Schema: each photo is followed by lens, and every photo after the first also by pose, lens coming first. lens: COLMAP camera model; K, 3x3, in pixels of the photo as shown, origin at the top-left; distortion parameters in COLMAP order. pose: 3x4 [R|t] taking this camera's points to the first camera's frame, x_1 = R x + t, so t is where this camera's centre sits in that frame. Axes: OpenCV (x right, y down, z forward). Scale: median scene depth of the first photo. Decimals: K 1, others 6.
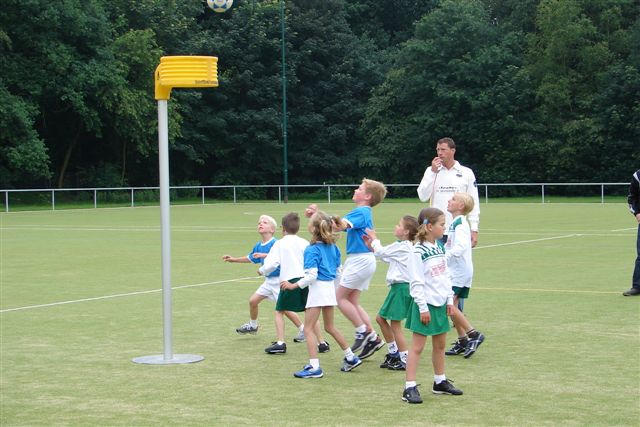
lens RADIAL K [[1865.8, 0, 350.2], [0, 1865.8, 218.6], [0, 0, 1]] dist [0.358202, 0.000000]
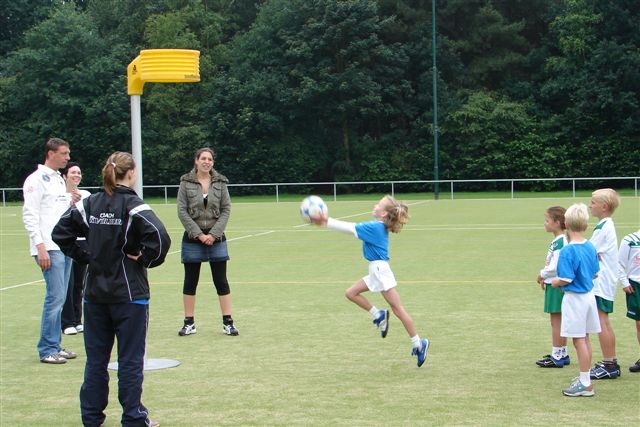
lens RADIAL K [[1681.7, 0, 328.0], [0, 1681.7, 200.5], [0, 0, 1]] dist [0.314359, 0.000000]
pose [[0.951246, -0.014814, 0.308077, -0.099502], [0.018478, 0.999789, -0.008980, 0.000101], [-0.307879, 0.014235, 0.951319, 0.052420]]
